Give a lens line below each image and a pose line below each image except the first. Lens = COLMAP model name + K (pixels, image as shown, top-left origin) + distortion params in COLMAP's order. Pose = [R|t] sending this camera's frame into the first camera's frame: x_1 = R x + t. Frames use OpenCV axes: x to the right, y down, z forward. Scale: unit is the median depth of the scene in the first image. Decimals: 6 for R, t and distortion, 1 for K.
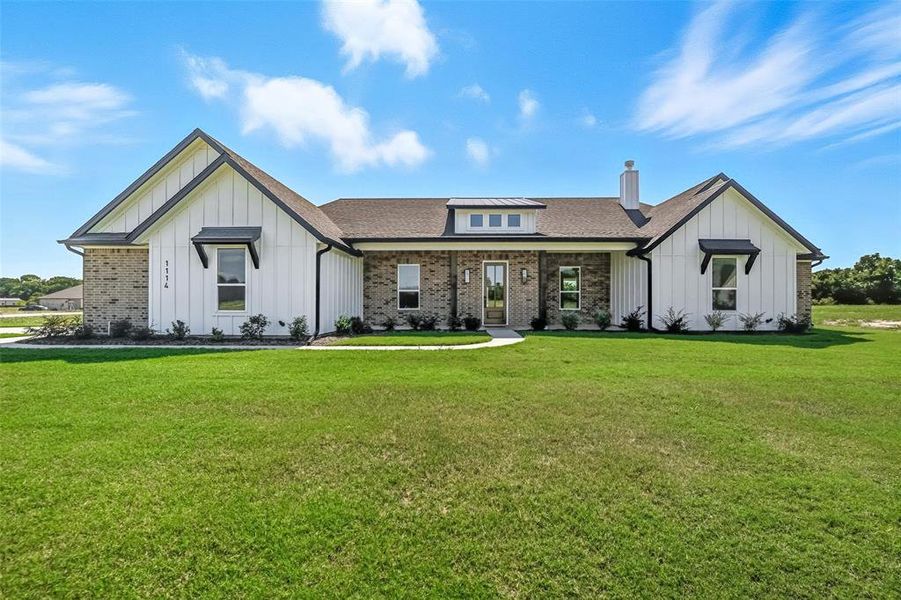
lens RADIAL K [[354.3, 0, 446.4], [0, 354.3, 294.0], [0, 0, 1]] dist [-0.000928, -0.000201]
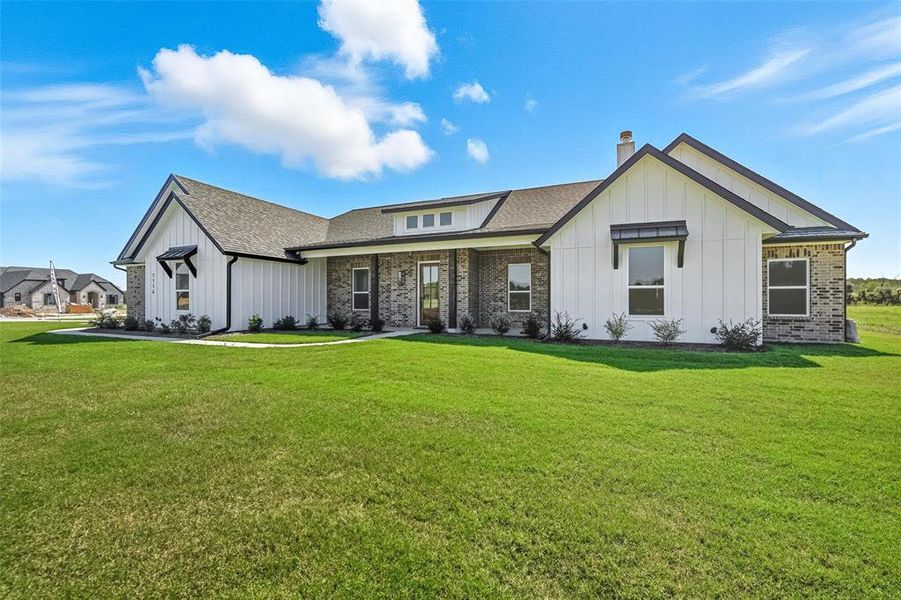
lens RADIAL K [[357.6, 0, 449.3], [0, 357.6, 296.2], [0, 0, 1]] dist [-0.000461, 0.000152]
pose [[0.928427, -0.005630, -0.371473, 0.562833], [0.009293, 0.999924, 0.008072, -0.004623], [0.371400, -0.010946, 0.928409, 0.098367]]
